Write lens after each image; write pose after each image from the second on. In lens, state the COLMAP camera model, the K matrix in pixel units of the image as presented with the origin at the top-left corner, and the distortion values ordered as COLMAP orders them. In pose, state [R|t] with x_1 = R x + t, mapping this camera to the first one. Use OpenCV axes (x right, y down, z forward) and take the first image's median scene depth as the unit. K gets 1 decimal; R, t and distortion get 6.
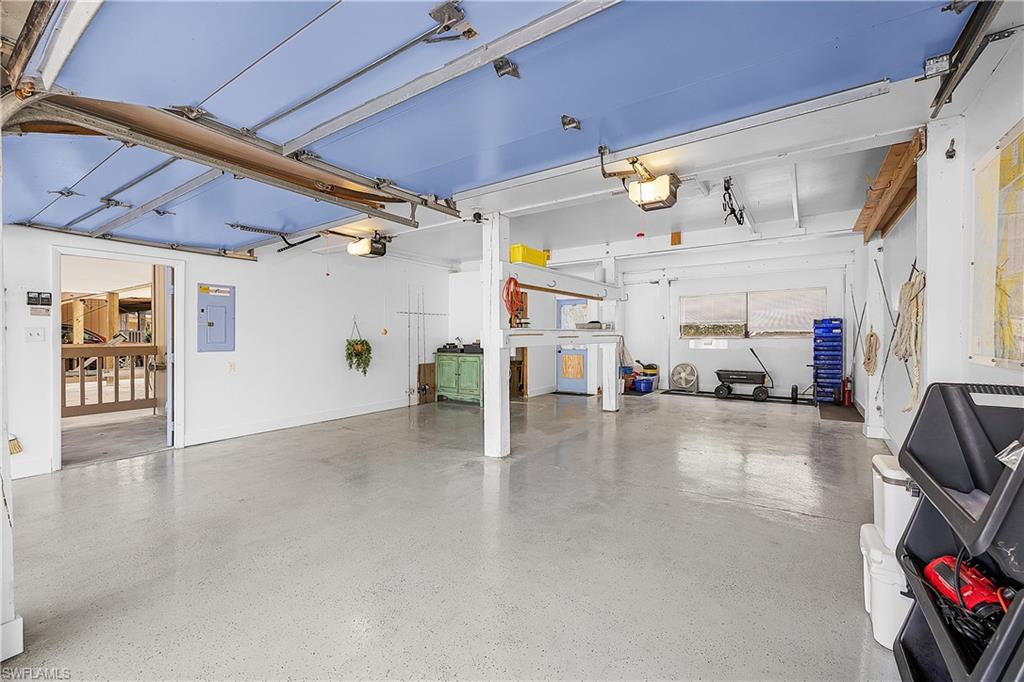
lens RADIAL K [[430.9, 0, 509.4], [0, 430.9, 330.2], [0, 0, 1]] dist [-0.000445, 0.000441]
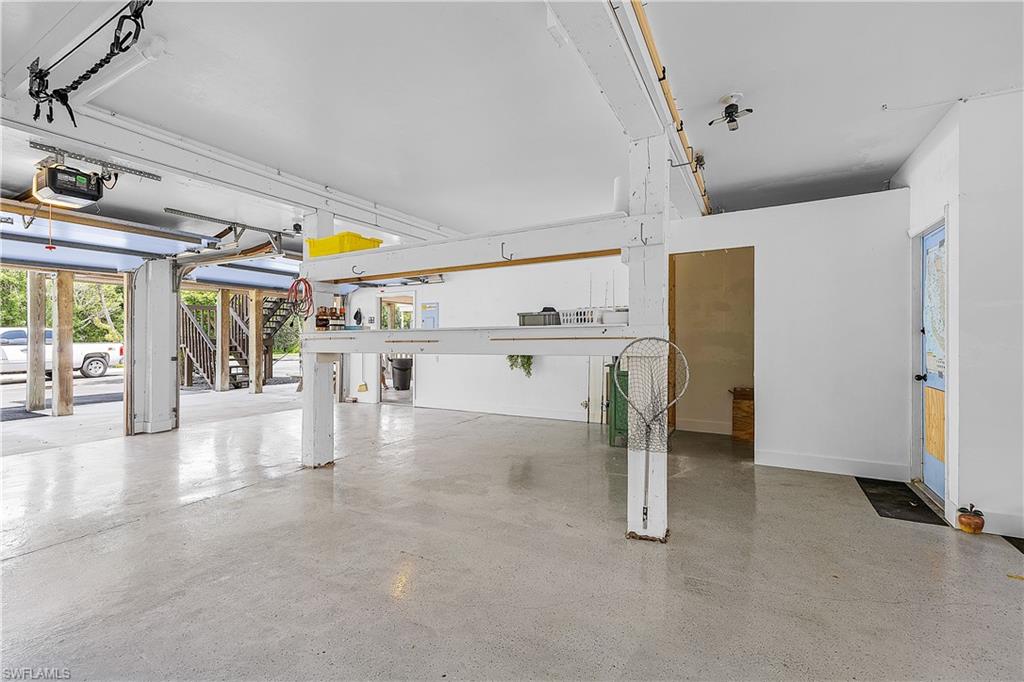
lens RADIAL K [[430.9, 0, 509.4], [0, 430.9, 330.2], [0, 0, 1]] dist [-0.000445, 0.000441]
pose [[0.088435, -0.011721, -0.996013, 0.660922], [0.008295, 0.999905, -0.011030, 0.008723], [0.996047, -0.007286, 0.088524, 0.901209]]
